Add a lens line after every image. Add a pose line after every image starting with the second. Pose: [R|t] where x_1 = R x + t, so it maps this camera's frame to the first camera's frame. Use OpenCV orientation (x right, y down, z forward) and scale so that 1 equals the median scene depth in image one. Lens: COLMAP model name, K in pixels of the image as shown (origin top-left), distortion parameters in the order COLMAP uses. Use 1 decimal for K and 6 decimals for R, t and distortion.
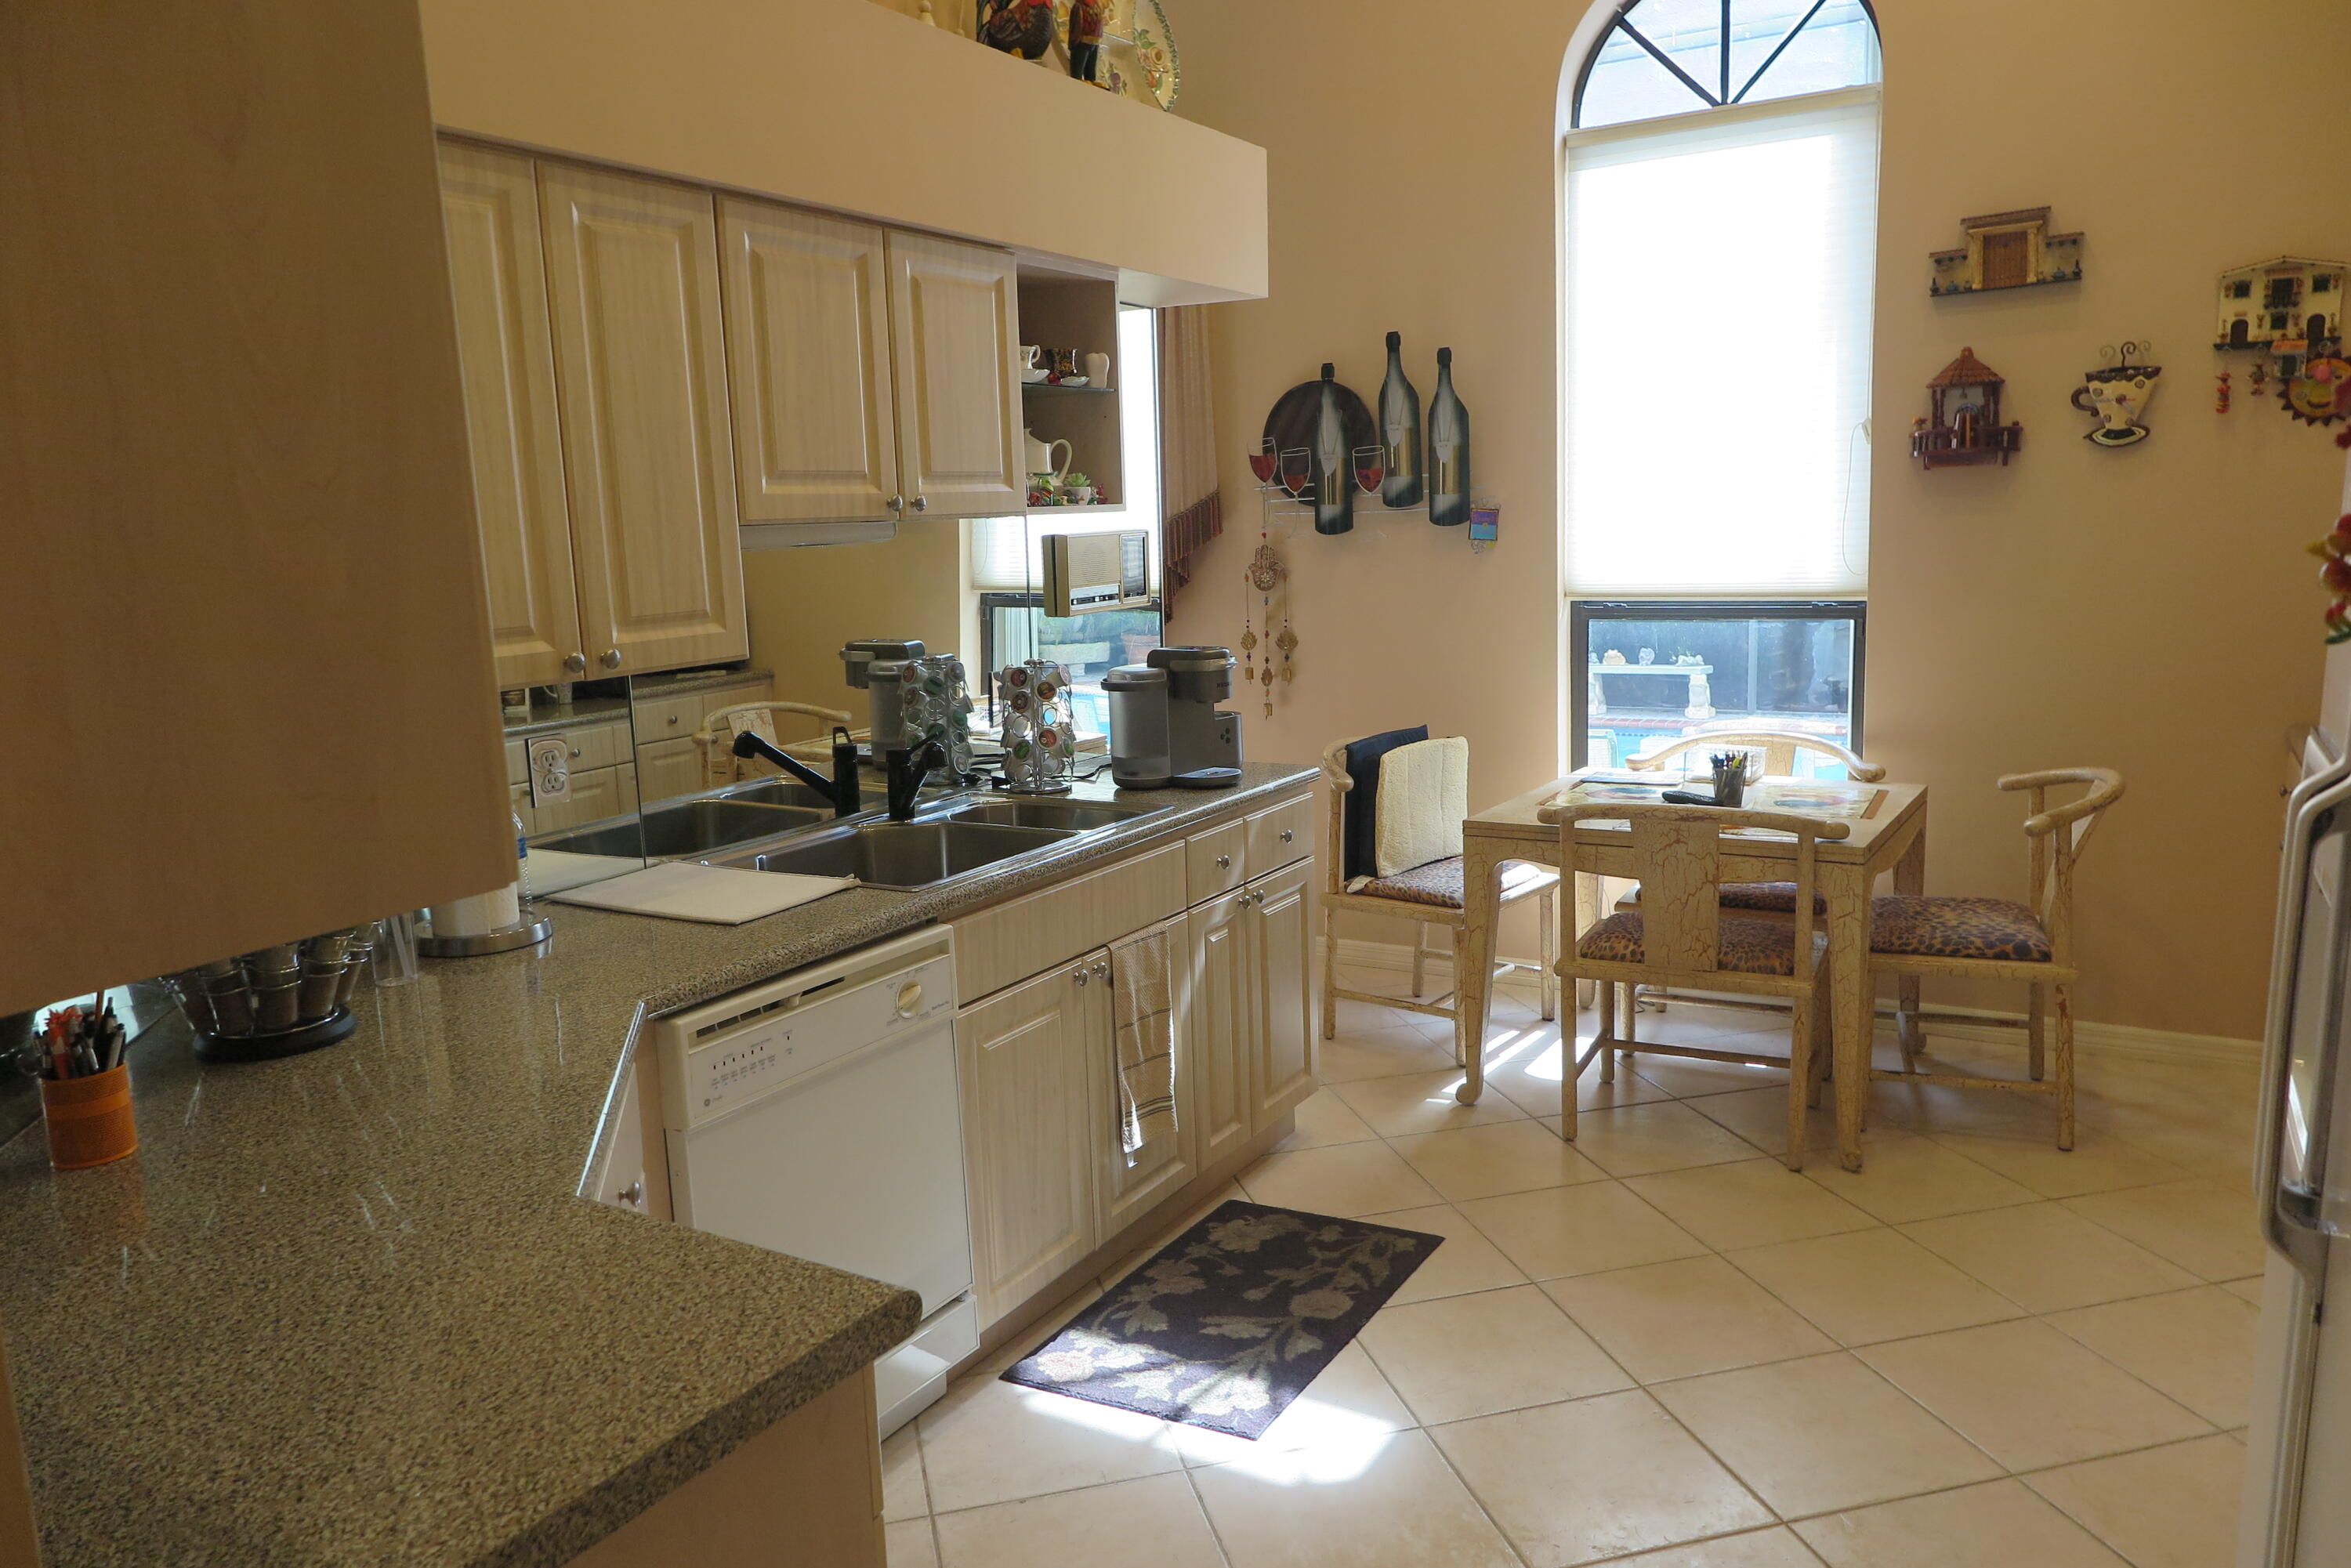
lens RADIAL K [[1628.3, 0, 1174.8], [0, 1628.3, 781.9], [0, 0, 1]] dist [-0.013624, 0.012769]
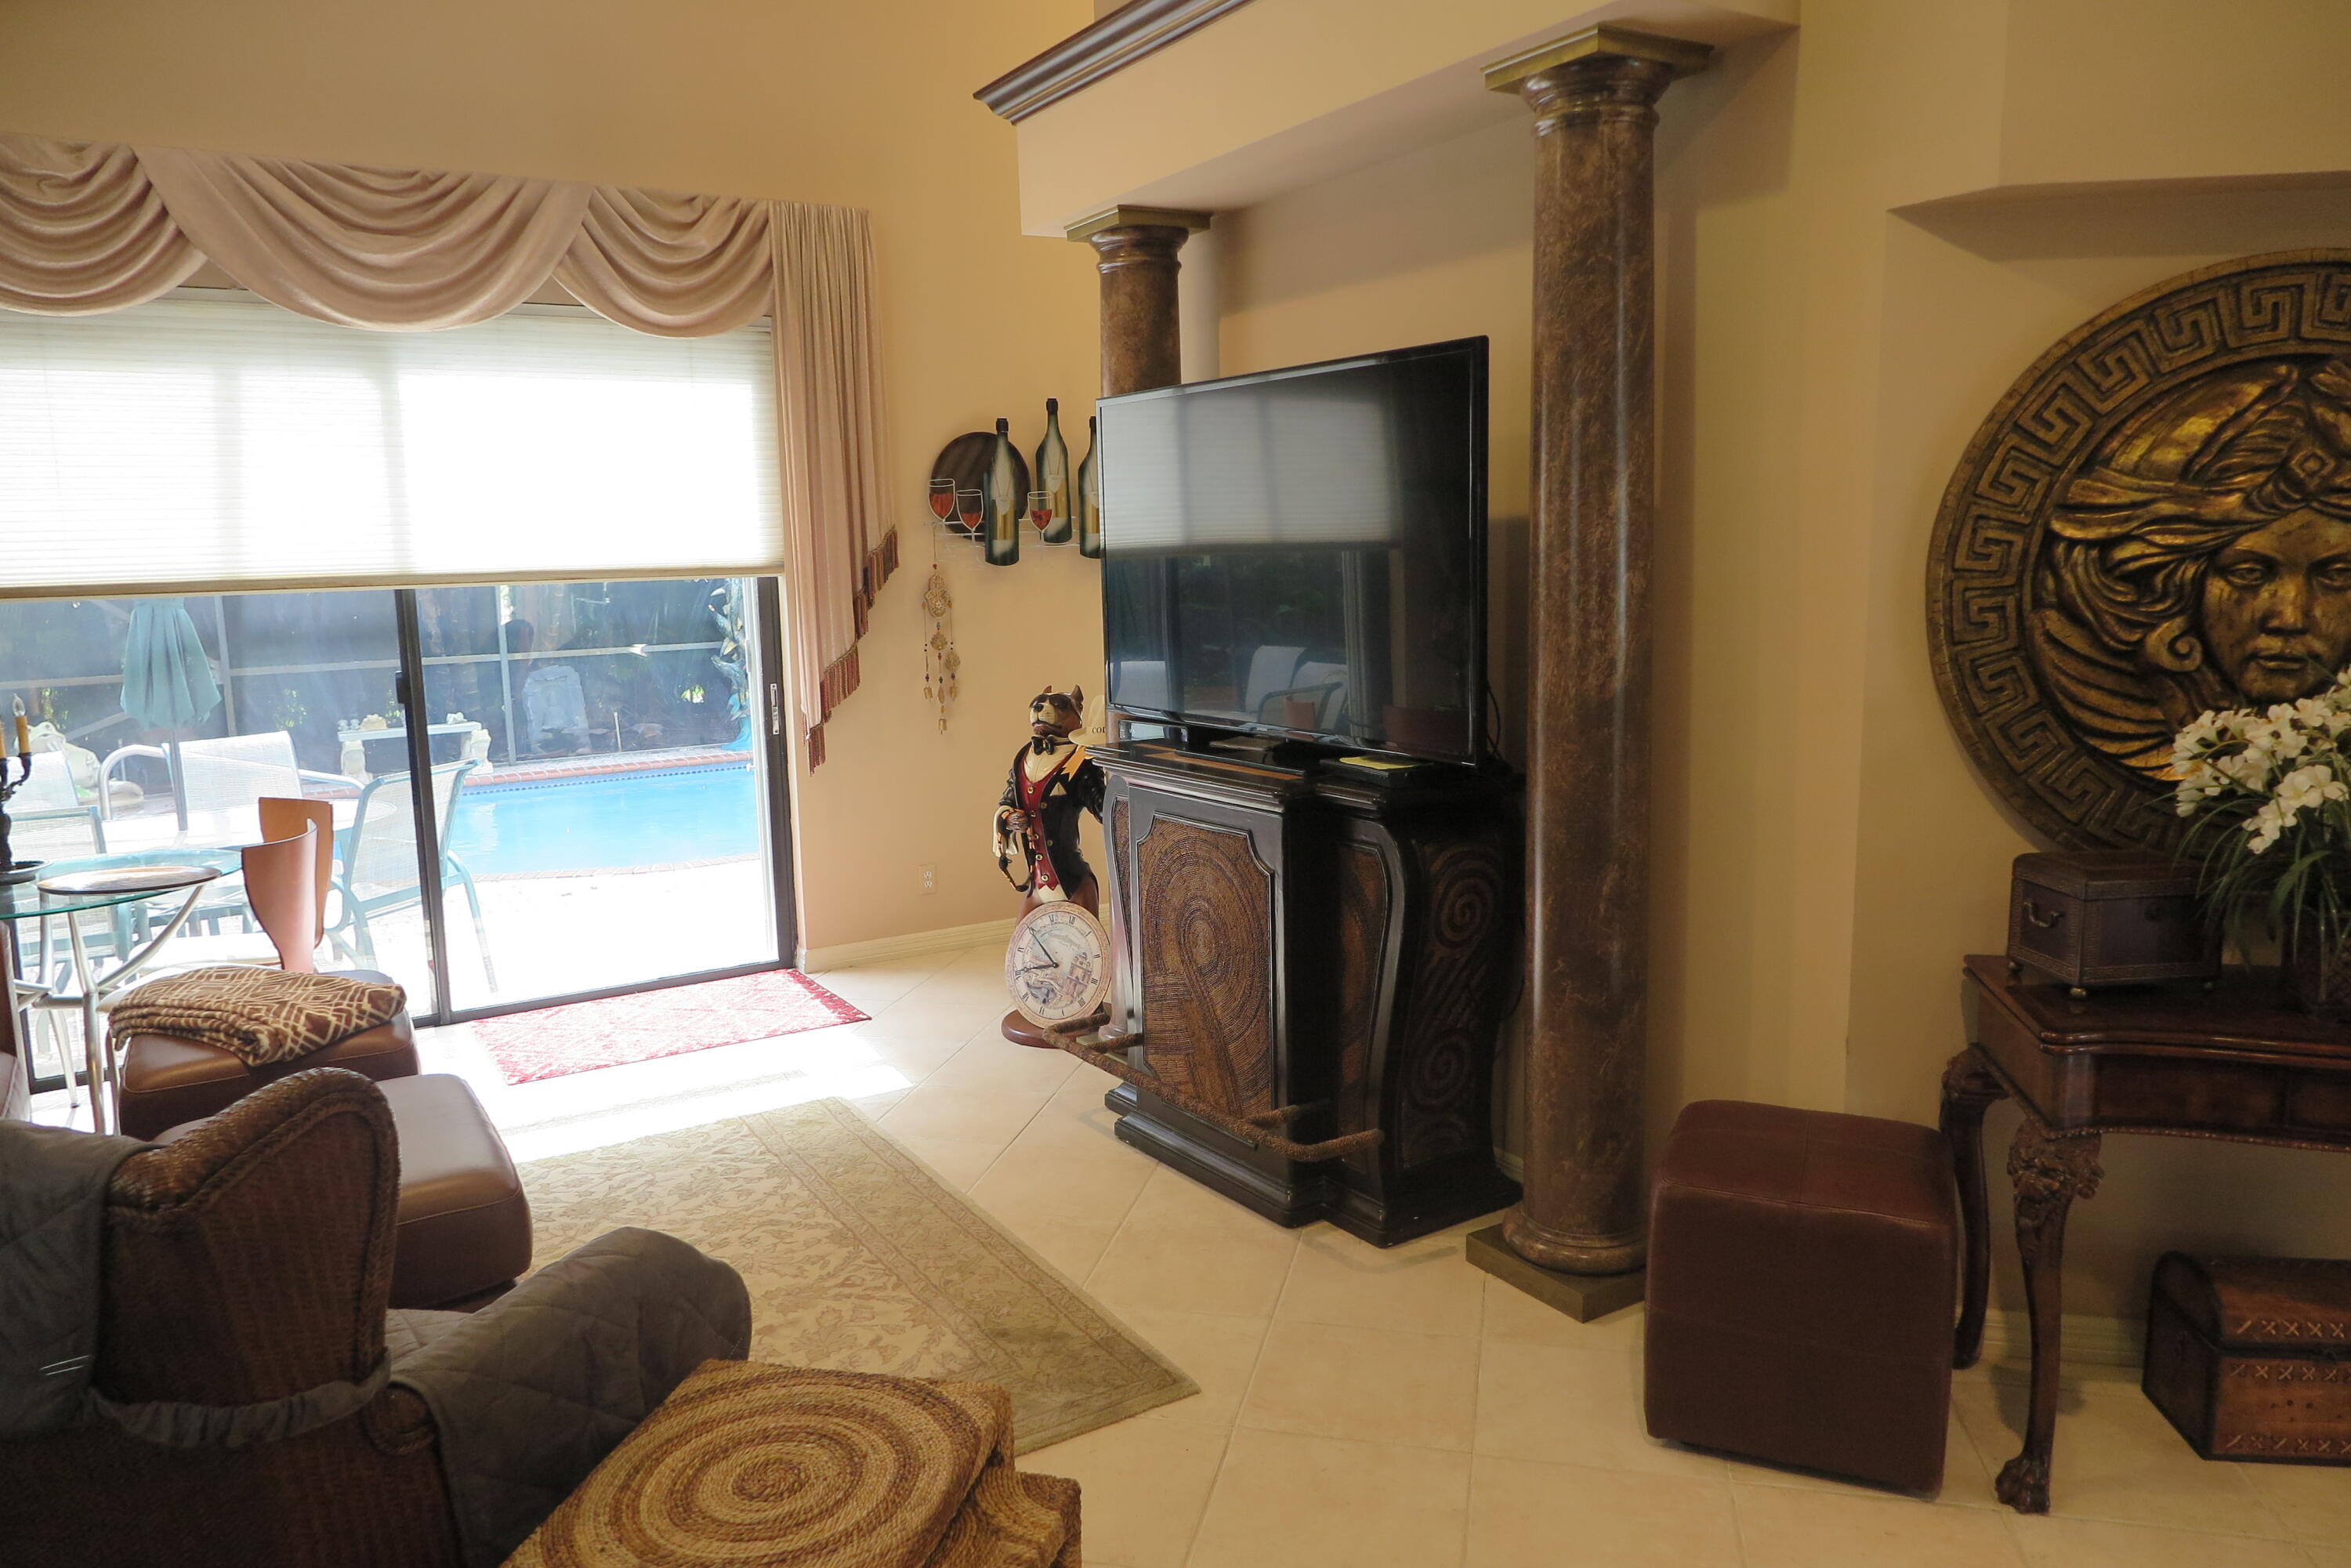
lens RADIAL K [[1628.3, 0, 1184.2], [0, 1628.3, 782.0], [0, 0, 1]] dist [-0.013624, 0.012769]
pose [[0.456485, -0.104271, 0.883600, -1.200609], [0.147664, 0.988215, 0.040330, -0.036384], [-0.877392, 0.112066, 0.466502, 0.490677]]
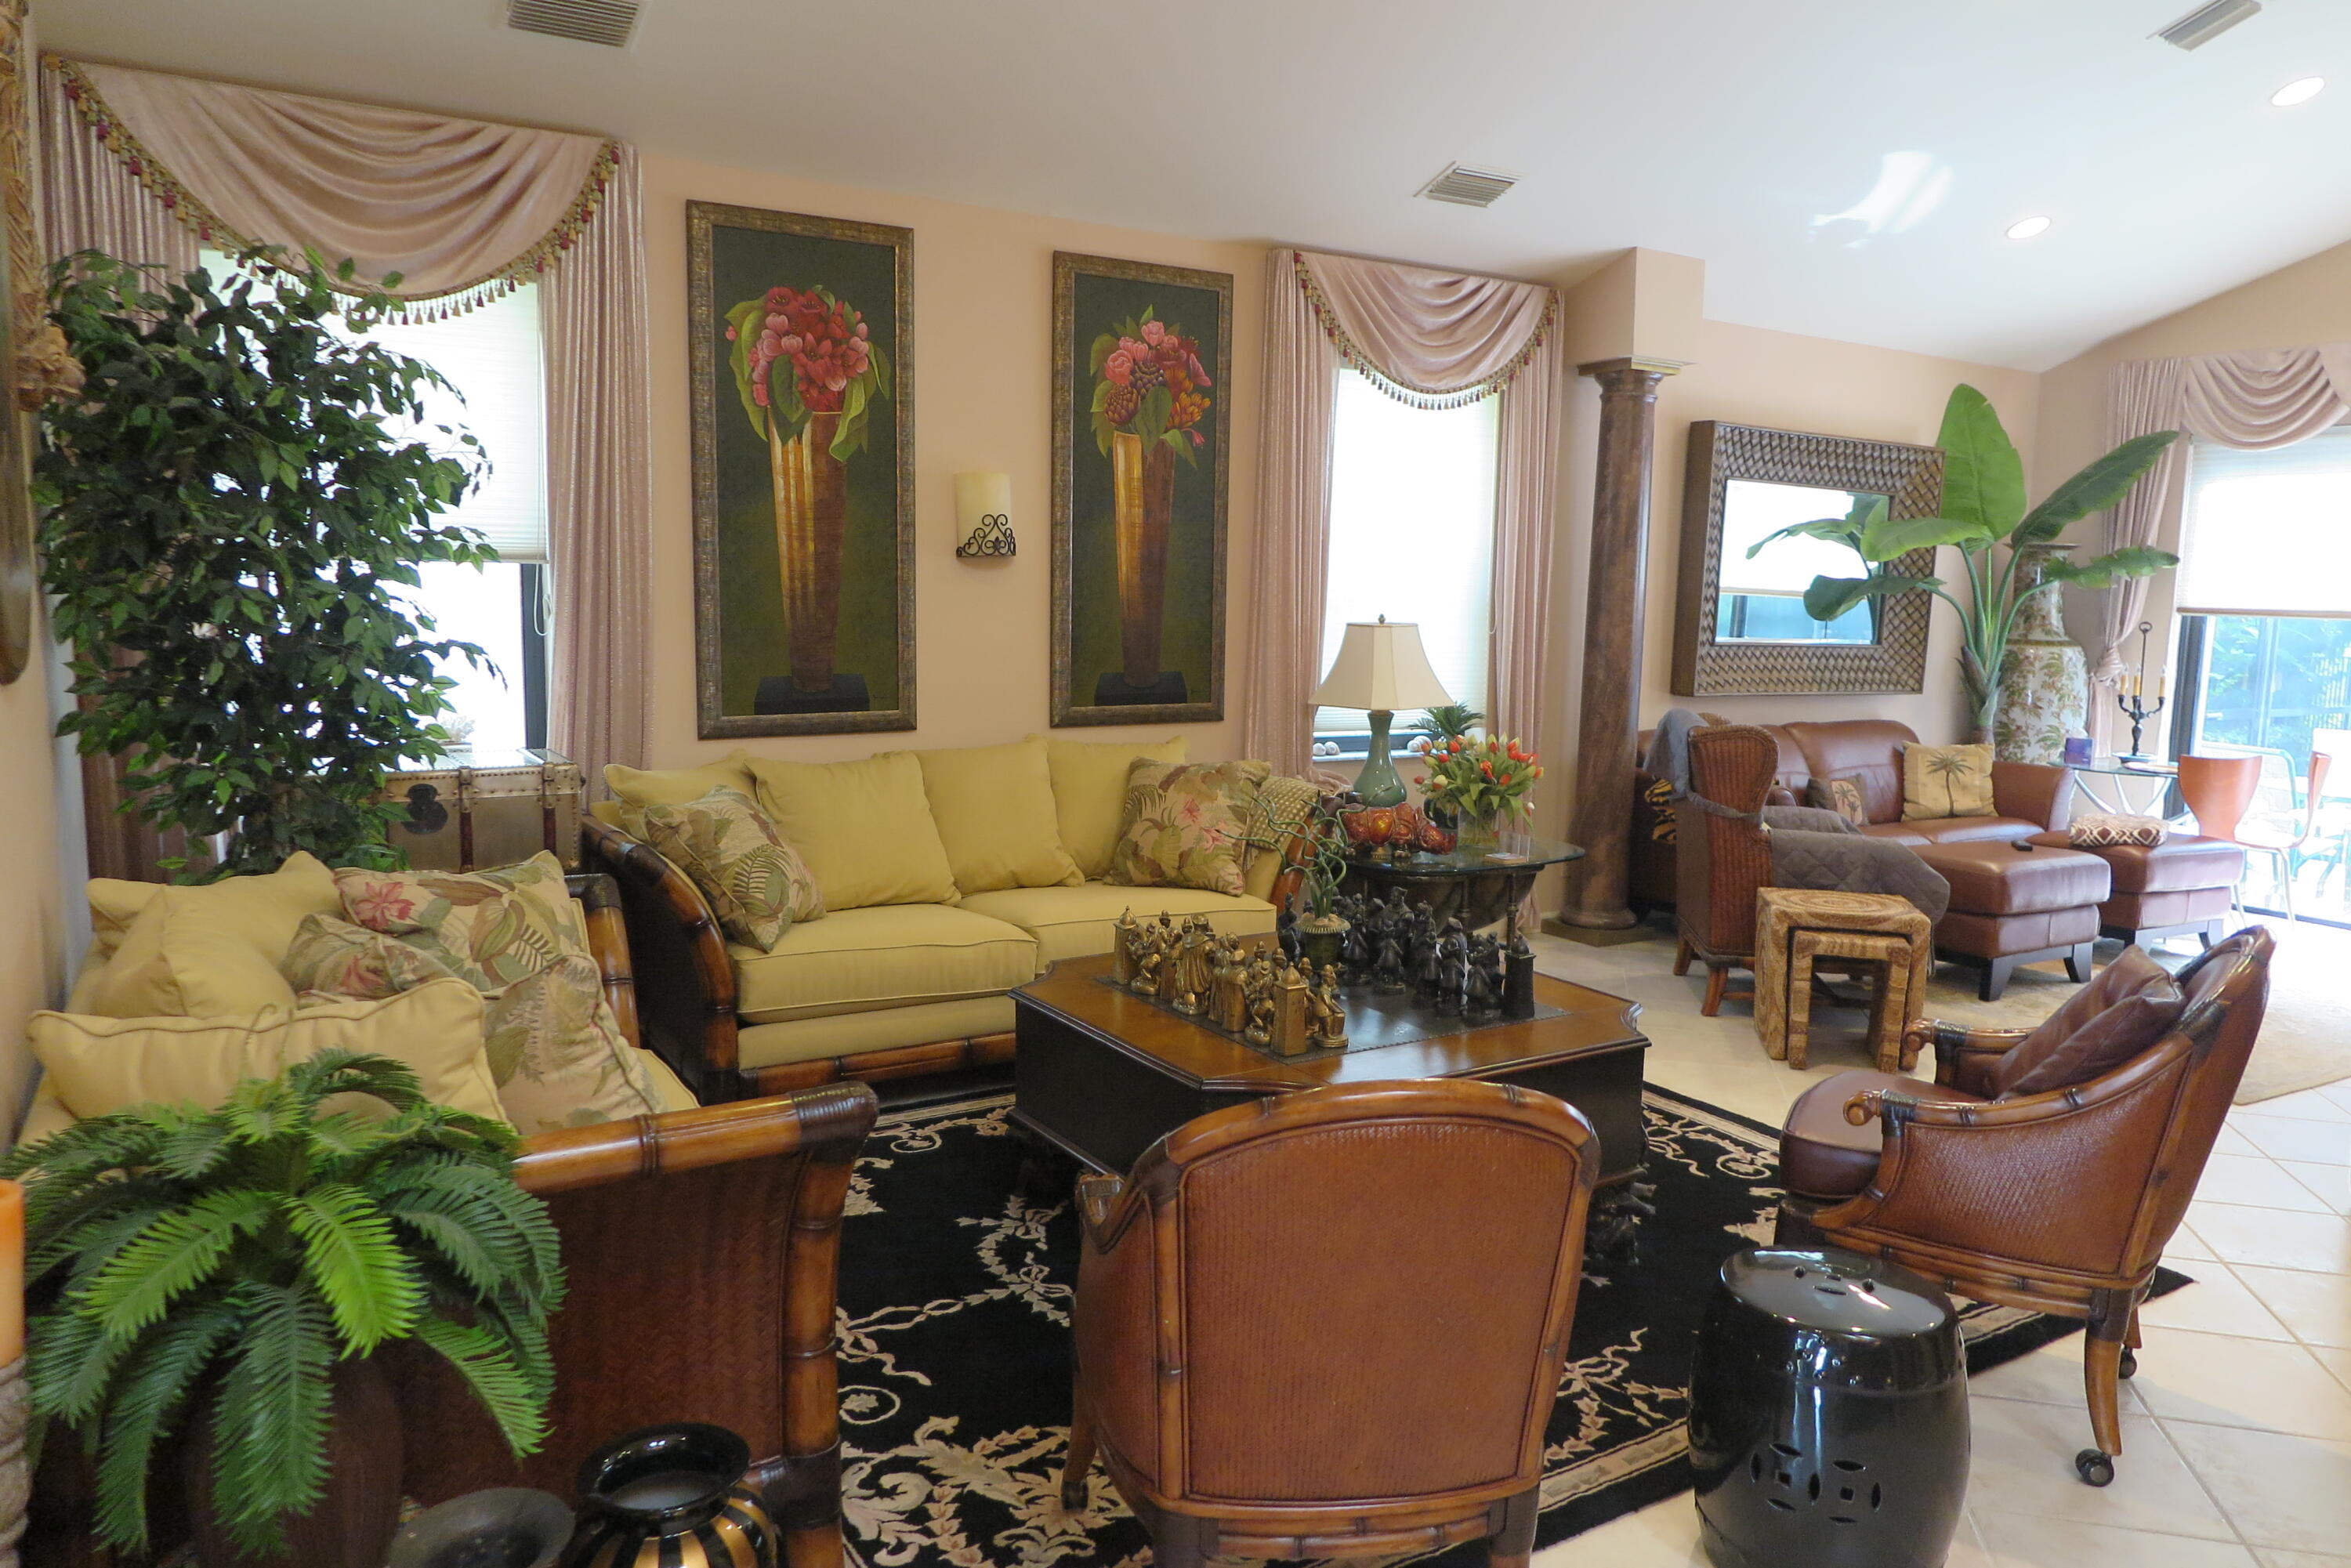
lens RADIAL K [[1628.3, 0, 1175.5], [0, 1628.3, 778.1], [0, 0, 1]] dist [-0.013624, 0.012769]
pose [[0.885939, 0.116690, -0.448883, -0.750475], [-0.132988, 0.991106, -0.004827, 0.141704], [0.444327, 0.063972, 0.893577, -0.627445]]
